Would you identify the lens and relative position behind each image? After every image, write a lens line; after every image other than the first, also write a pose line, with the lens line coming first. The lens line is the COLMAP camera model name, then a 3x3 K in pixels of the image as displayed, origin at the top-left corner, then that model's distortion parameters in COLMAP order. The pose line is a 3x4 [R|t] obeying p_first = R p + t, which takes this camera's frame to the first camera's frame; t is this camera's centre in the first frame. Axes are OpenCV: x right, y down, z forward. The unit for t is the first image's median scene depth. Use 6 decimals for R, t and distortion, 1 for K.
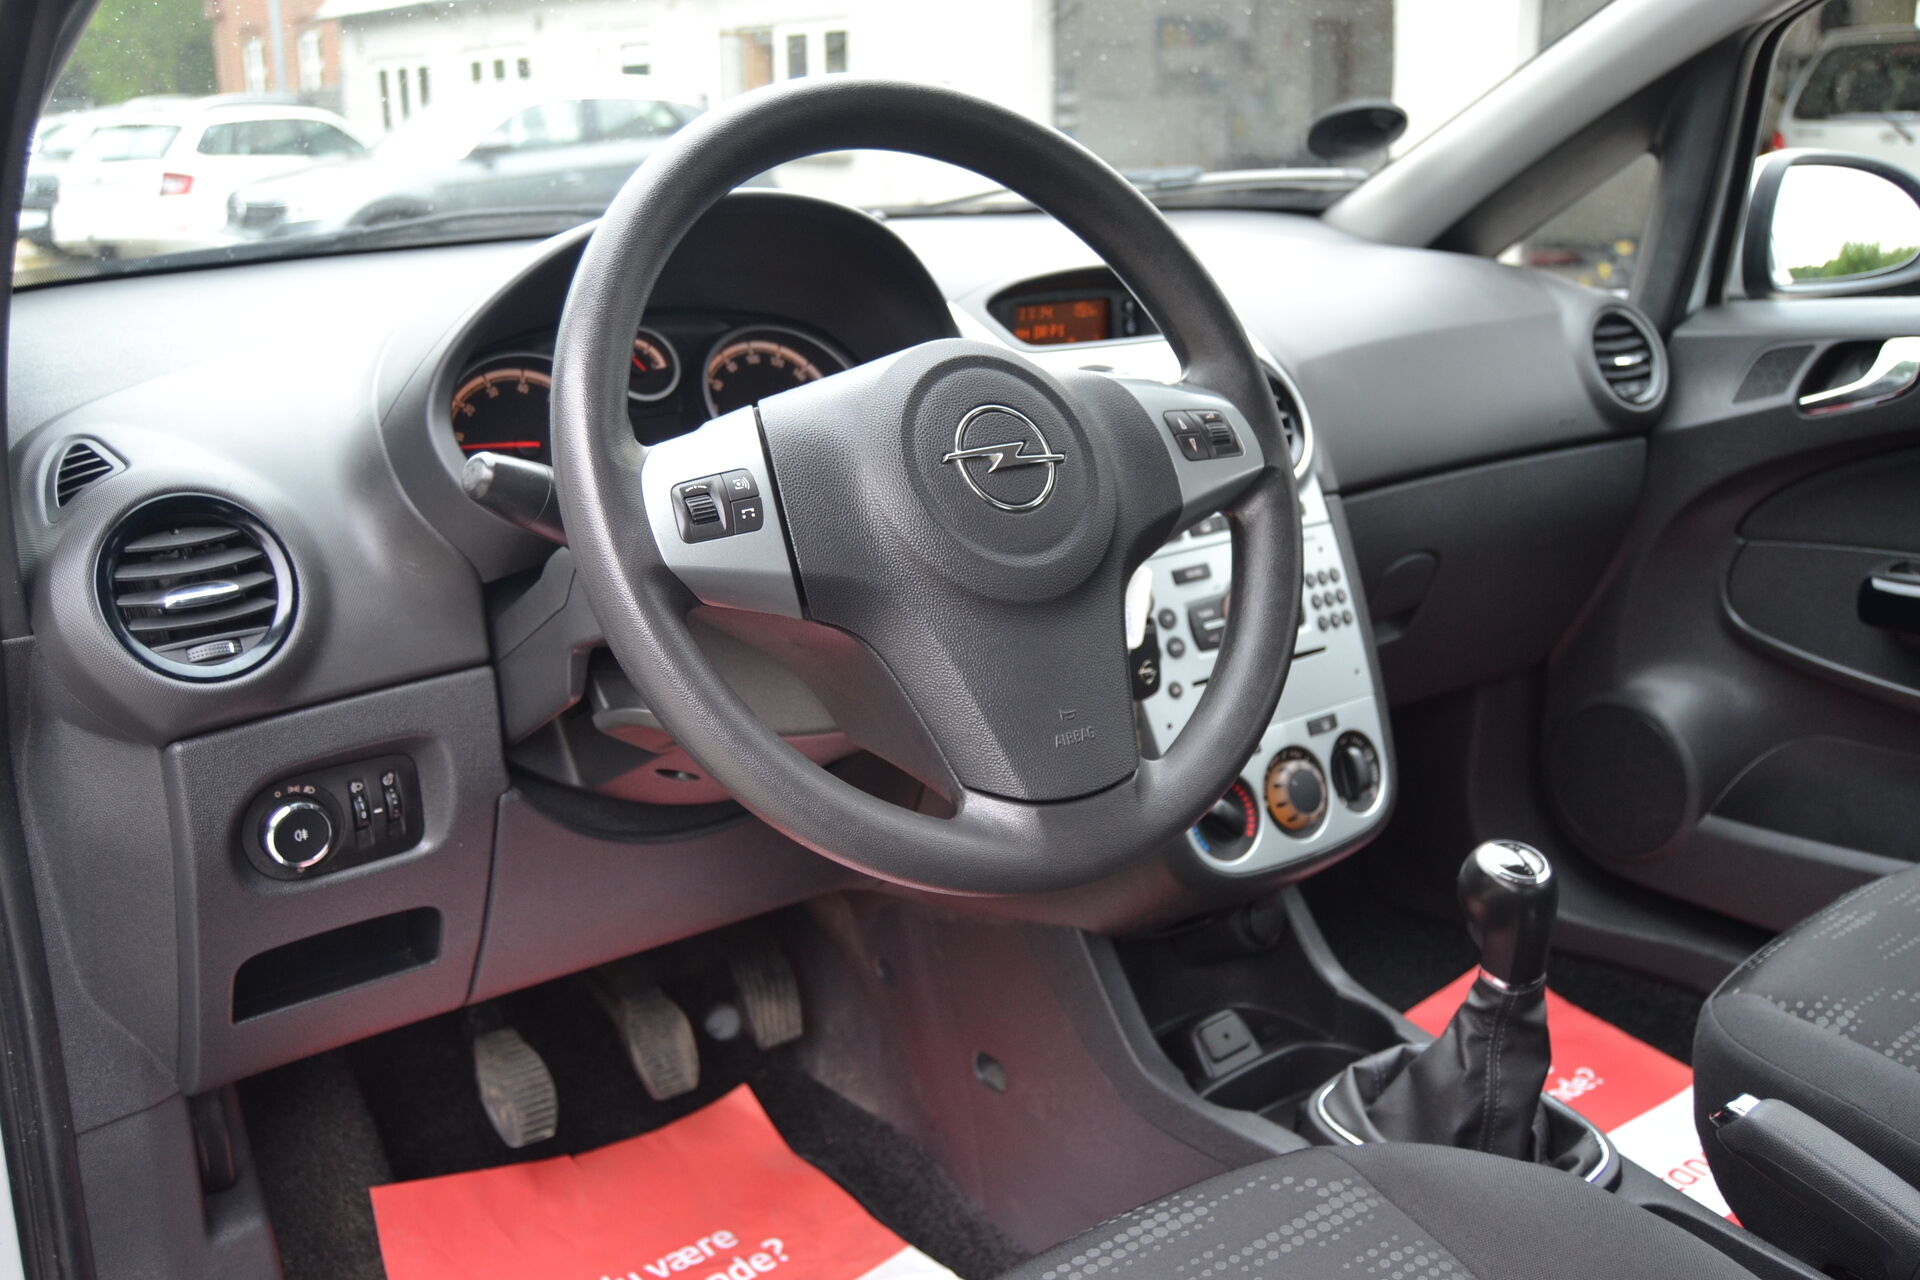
lens RADIAL K [[1742.4, 0, 944.9], [0, 1742.4, 642.1], [0, 0, 1]] dist [-0.079517, 0.031718]
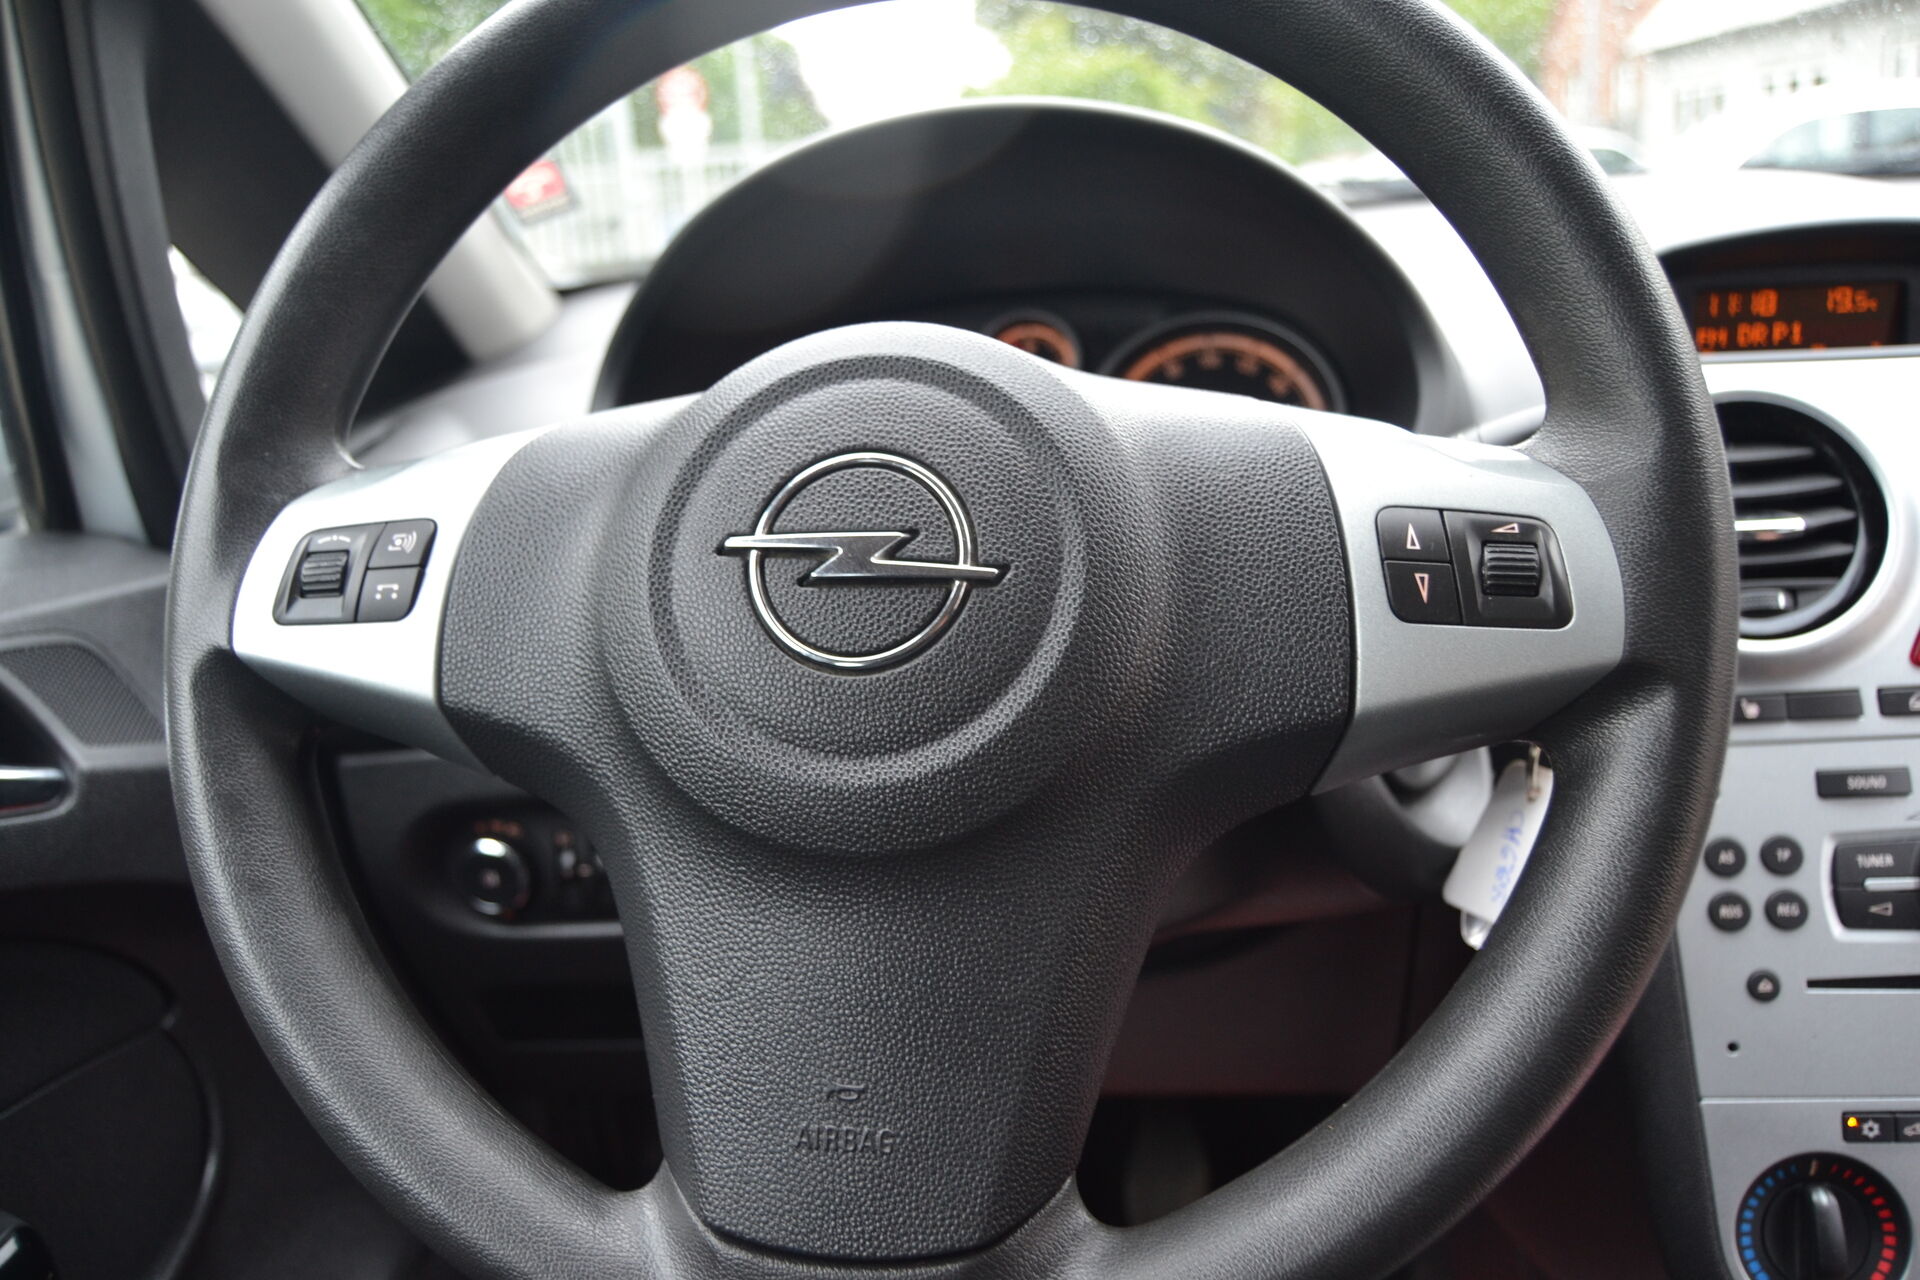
lens RADIAL K [[1509.5, 0, 917.1], [0, 1509.5, 620.8], [0, 0, 1]] dist [-0.100087, 0.037776]
pose [[0.696626, 0.174251, -0.695952, 0.217774], [-0.164517, 0.983006, 0.081446, -0.077686], [0.698317, 0.057759, 0.713454, 0.428493]]
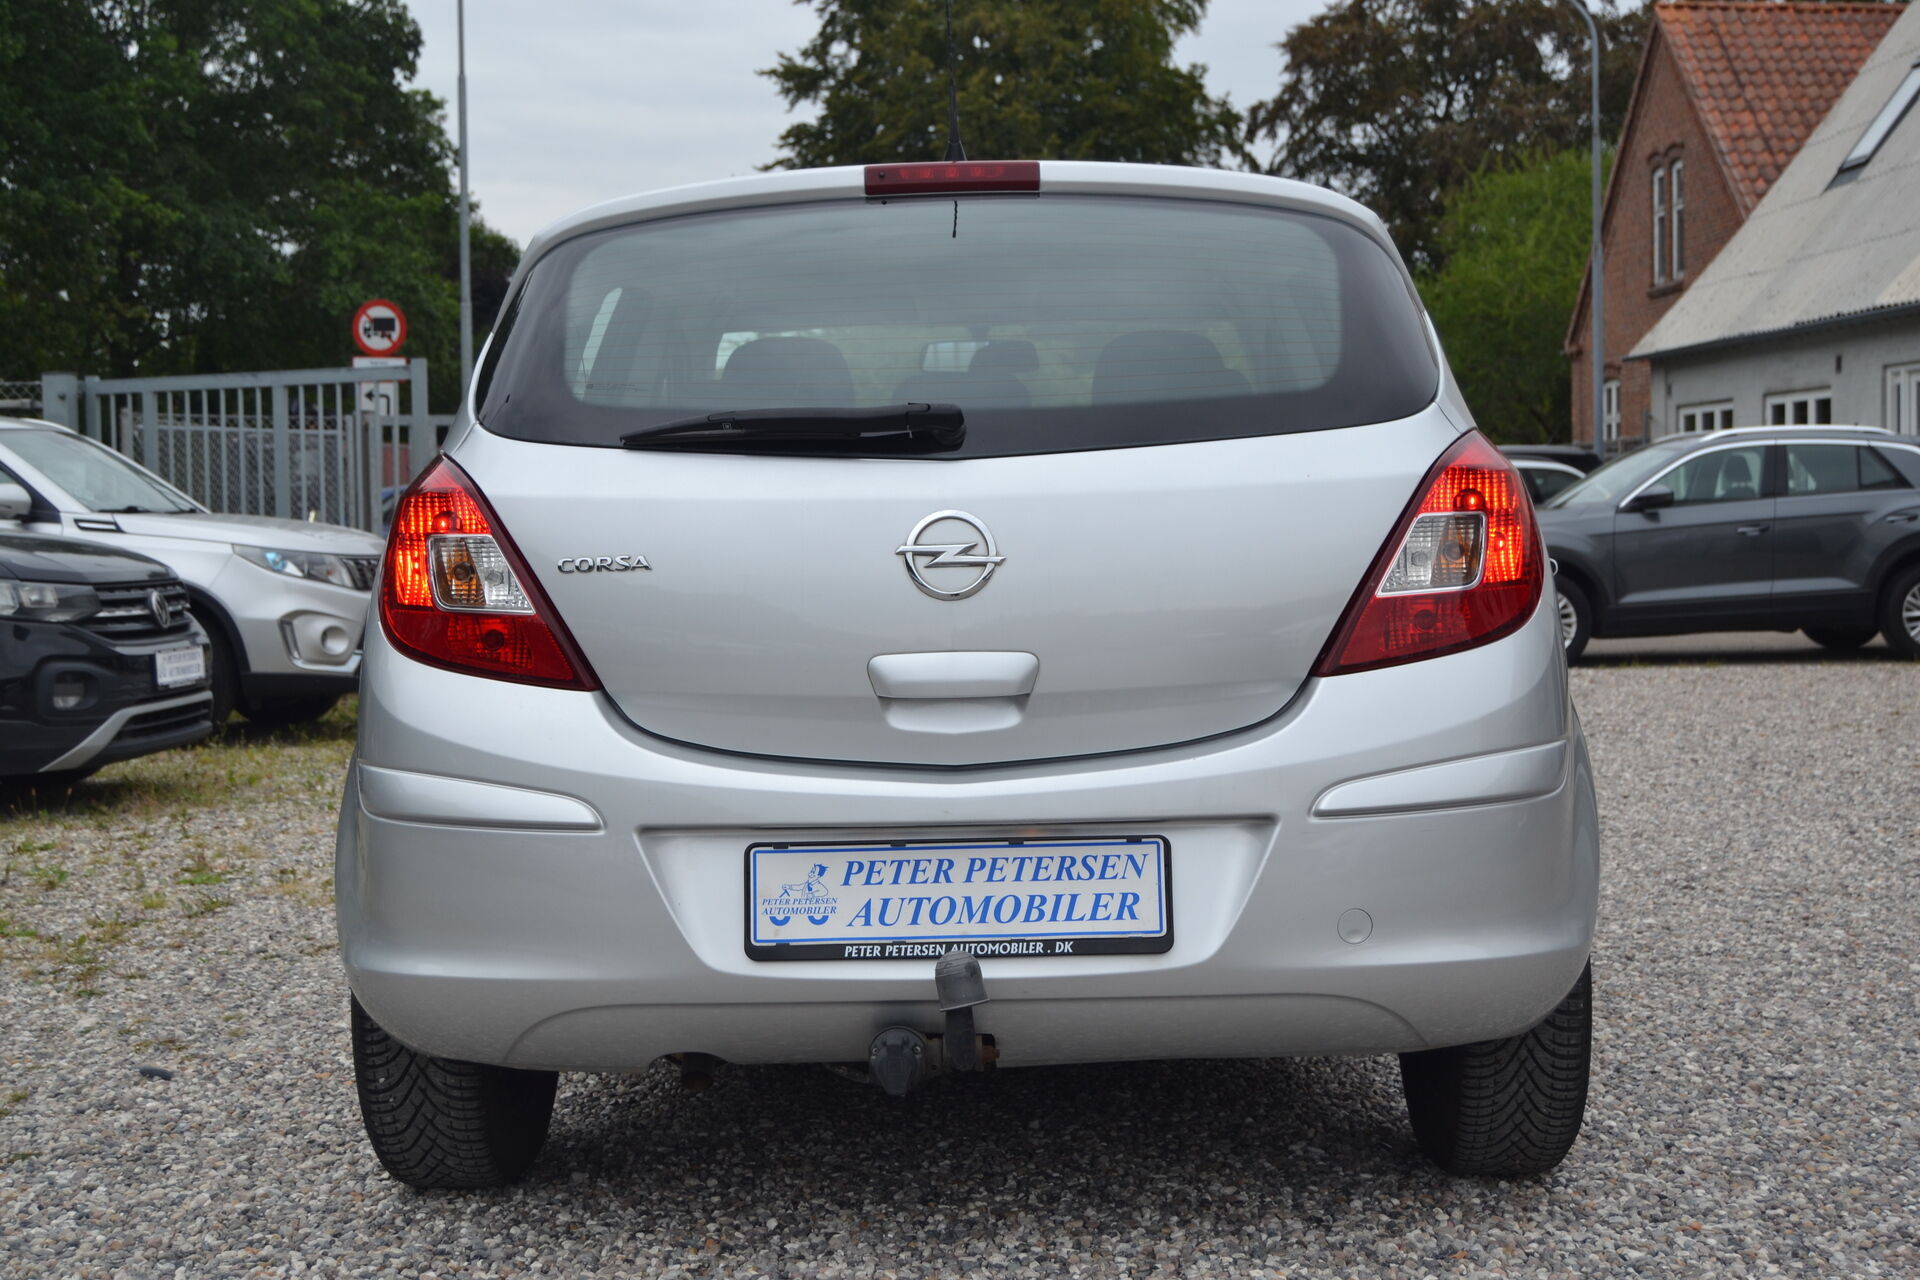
lens RADIAL K [[2543.2, 0, 966.8], [0, 2543.2, 642.5], [0, 0, 1]] dist [-0.042160, 0.000000]
pose [[0.780976, 0.028986, -0.623888, 3.054190], [-0.170309, 0.970950, -0.168080, 0.866617], [0.600892, 0.237520, 0.763226, -2.646660]]
